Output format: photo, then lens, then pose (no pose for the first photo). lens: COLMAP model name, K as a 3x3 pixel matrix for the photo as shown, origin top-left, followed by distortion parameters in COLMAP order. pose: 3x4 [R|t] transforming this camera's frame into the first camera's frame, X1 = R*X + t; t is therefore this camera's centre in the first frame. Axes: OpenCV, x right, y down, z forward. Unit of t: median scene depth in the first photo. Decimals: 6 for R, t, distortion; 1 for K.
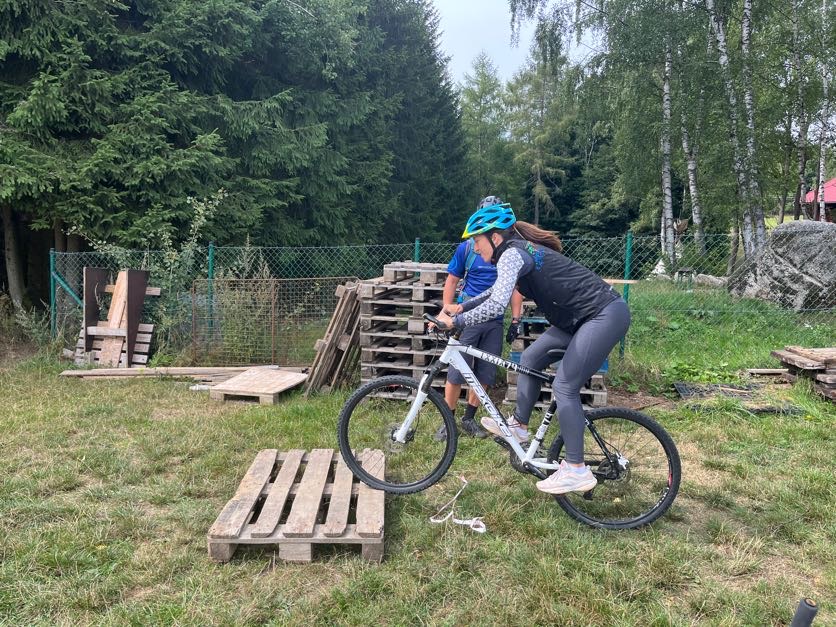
lens RADIAL K [[642.8, 0, 414.0], [0, 642.8, 316.3], [0, 0, 1]] dist [0.073106, -0.097604]
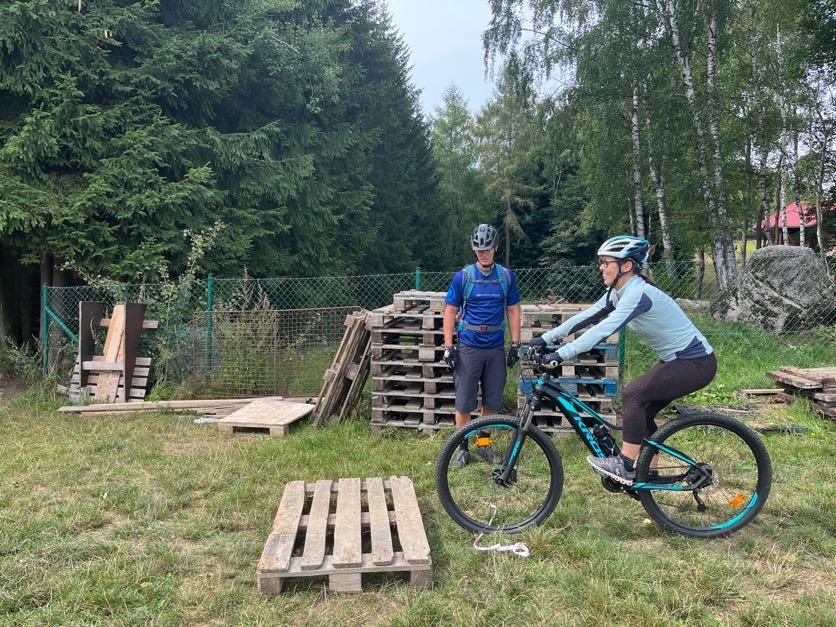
lens RADIAL K [[642.8, 0, 411.5], [0, 642.8, 314.7], [0, 0, 1]] dist [0.073106, -0.097604]
pose [[0.998891, -0.017051, 0.043876, -0.055431], [0.019041, 0.998790, -0.045344, -0.000935], [-0.043049, 0.046129, 0.998007, -0.011825]]
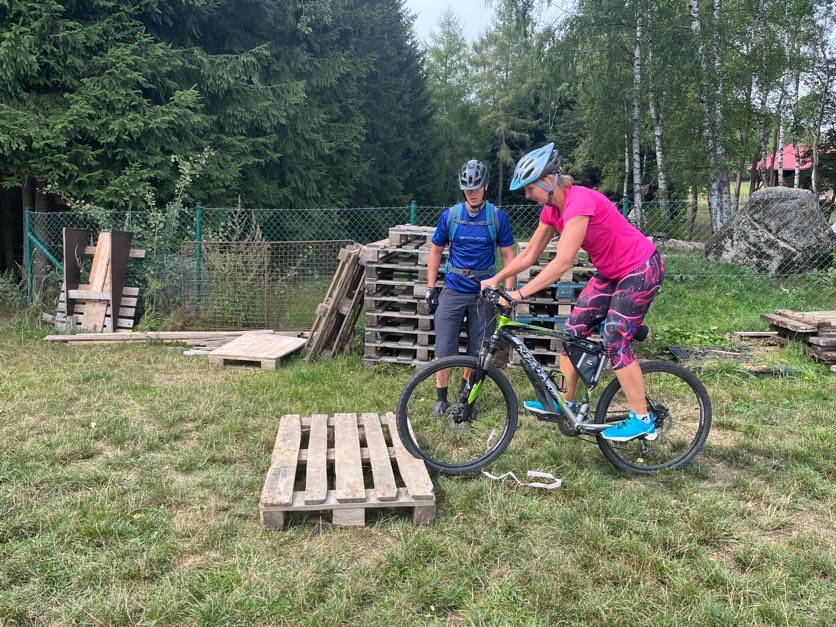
lens RADIAL K [[642.8, 0, 411.5], [0, 642.8, 307.3], [0, 0, 1]] dist [0.073106, -0.097604]
pose [[0.998156, -0.000425, 0.060696, -0.063003], [-0.002175, 0.999083, 0.042768, -0.000938], [-0.060658, -0.042821, 0.997240, 0.005686]]
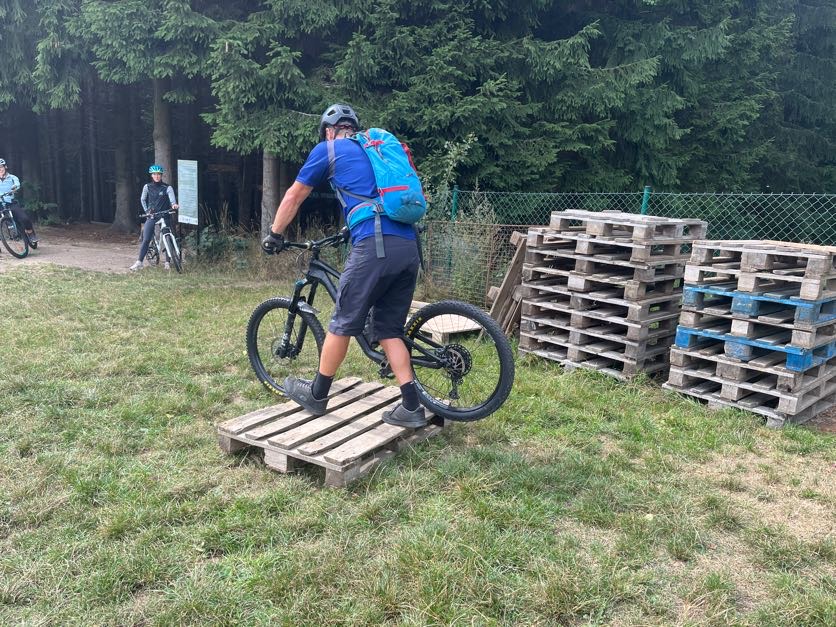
lens RADIAL K [[642.8, 0, 410.0], [0, 642.8, 316.9], [0, 0, 1]] dist [0.073106, -0.097604]
pose [[0.823009, 0.141788, -0.550048, 0.270662], [-0.102284, 0.989509, 0.102027, -0.004555], [0.558744, -0.027708, 0.828877, 0.109338]]
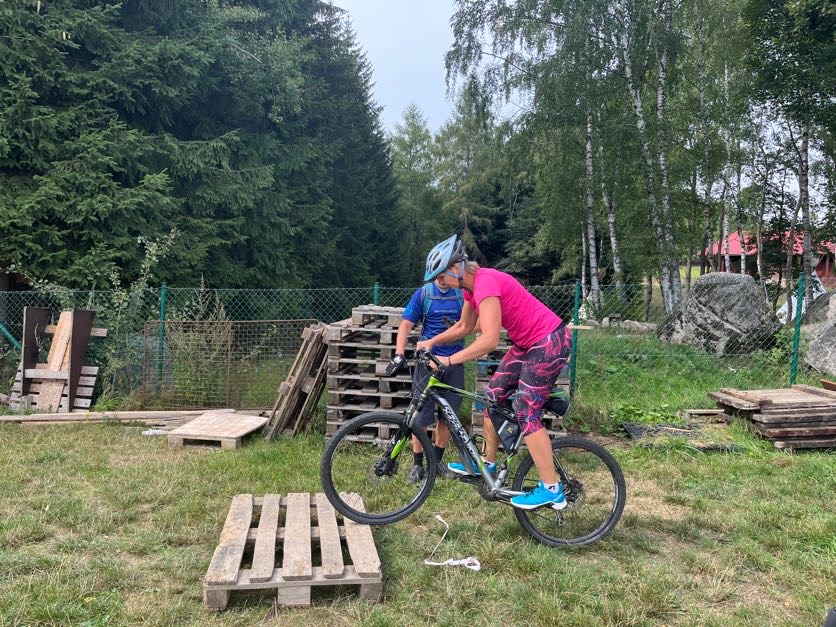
lens RADIAL K [[642.8, 0, 413.1], [0, 642.8, 314.1], [0, 0, 1]] dist [0.073106, -0.097604]
pose [[0.993269, 0.011476, 0.115260, -0.059309], [-0.003483, 0.997589, -0.069312, -0.000440], [-0.115777, 0.068444, 0.990914, -0.018551]]
